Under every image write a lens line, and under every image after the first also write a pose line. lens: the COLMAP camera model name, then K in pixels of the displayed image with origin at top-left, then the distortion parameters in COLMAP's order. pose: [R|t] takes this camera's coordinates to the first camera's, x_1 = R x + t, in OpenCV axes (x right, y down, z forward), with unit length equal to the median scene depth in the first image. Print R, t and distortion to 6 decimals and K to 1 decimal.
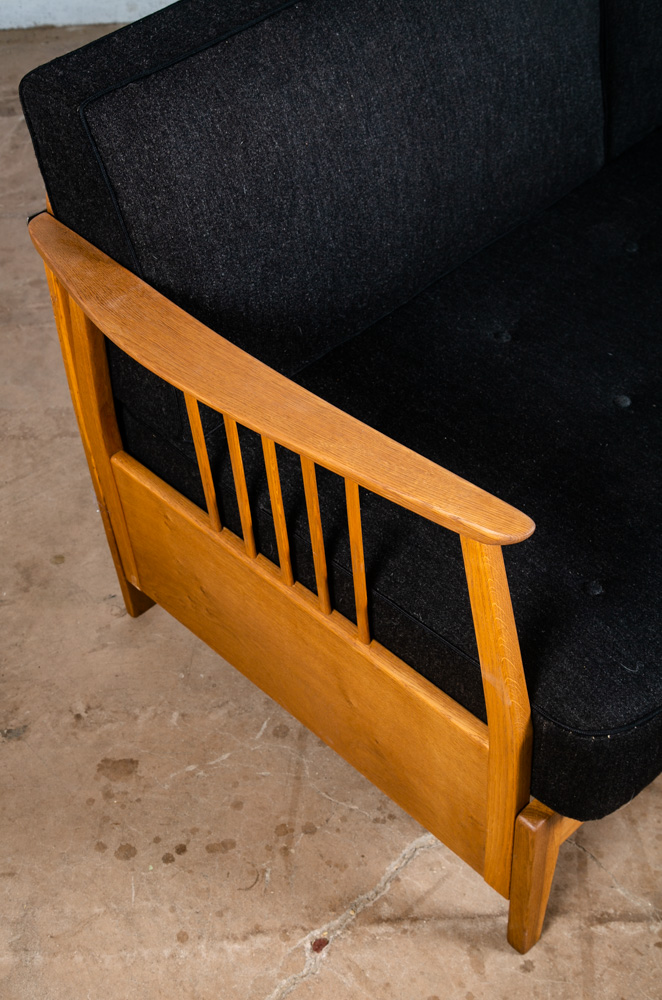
lens RADIAL K [[1399.5, 0, 316.9], [0, 1399.5, 522.0], [0, 0, 1]] dist [0.138371, 0.000000]
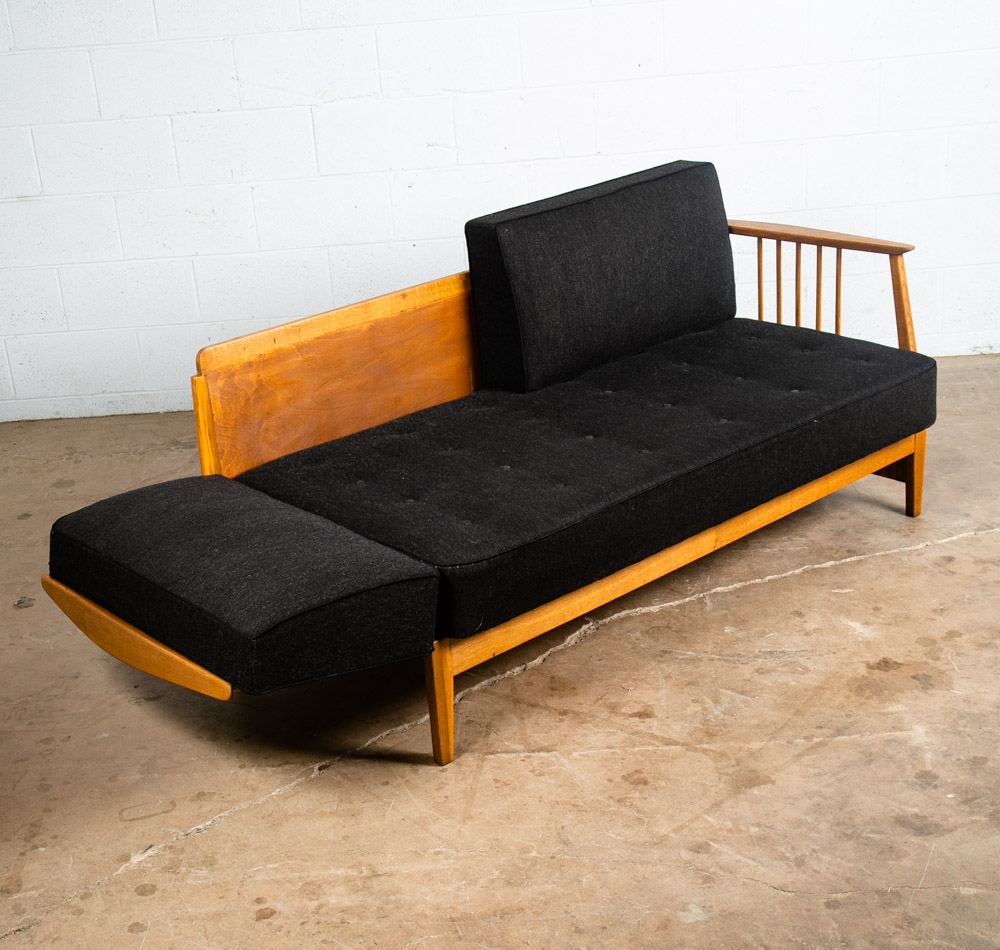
lens RADIAL K [[1575.0, 0, 499.3], [0, 1575.0, 534.4], [0, 0, 1]] dist [0.034440, 0.000000]
pose [[0.999679, -0.001014, -0.025310, 0.254147], [-0.008792, 0.923177, -0.384275, 0.750422], [0.023755, 0.384374, 0.922872, -0.806761]]
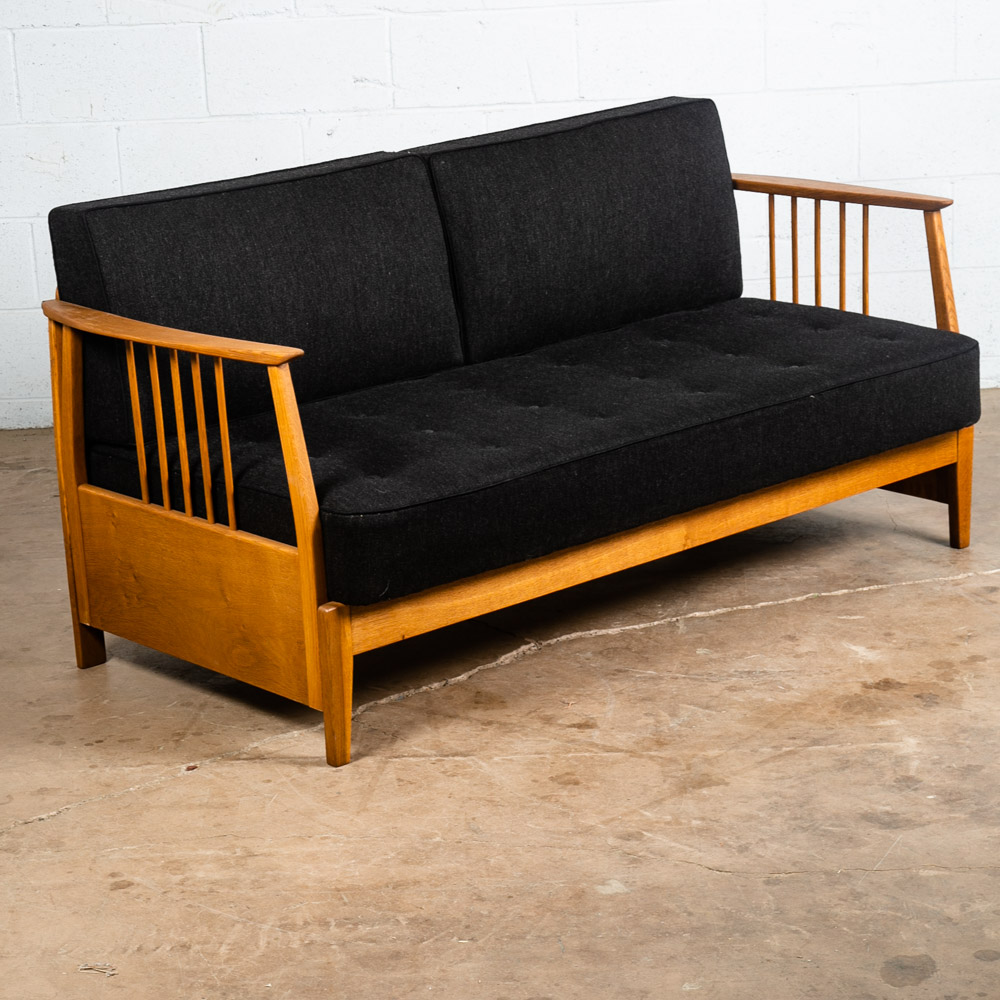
lens RADIAL K [[2767.7, 0, 504.3], [0, 2767.7, 505.9], [0, 0, 1]] dist [0.225219, 0.000000]
pose [[0.999465, 0.025110, -0.020971, 0.353153], [-0.032208, 0.867665, -0.496104, 1.399649], [0.005739, 0.496514, 0.868010, -1.465349]]
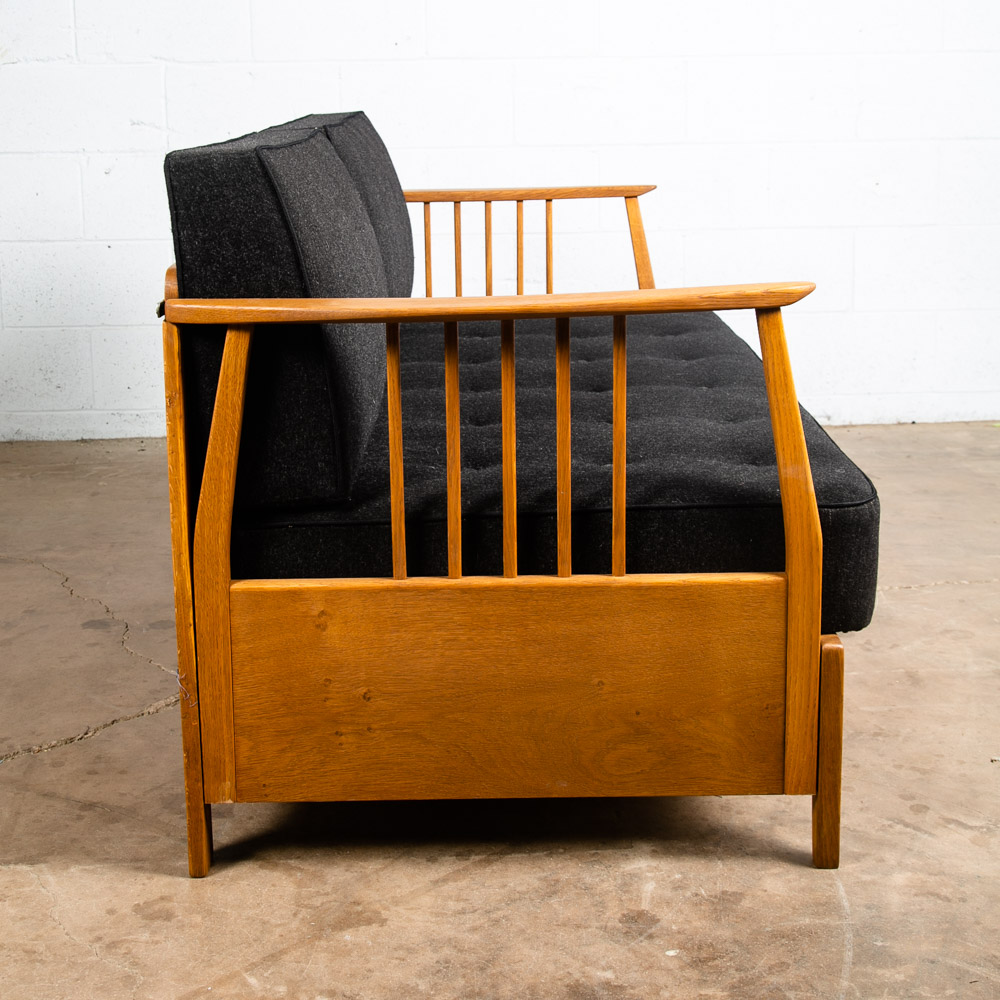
lens RADIAL K [[1629.1, 0, 479.9], [0, 1629.1, 326.0], [0, 0, 1]] dist [0.044390, 0.000000]
pose [[0.998690, 0.047482, 0.019048, 0.538042], [-0.026330, 0.796244, -0.604402, 0.664001], [-0.043865, 0.603109, 0.796452, -0.167240]]
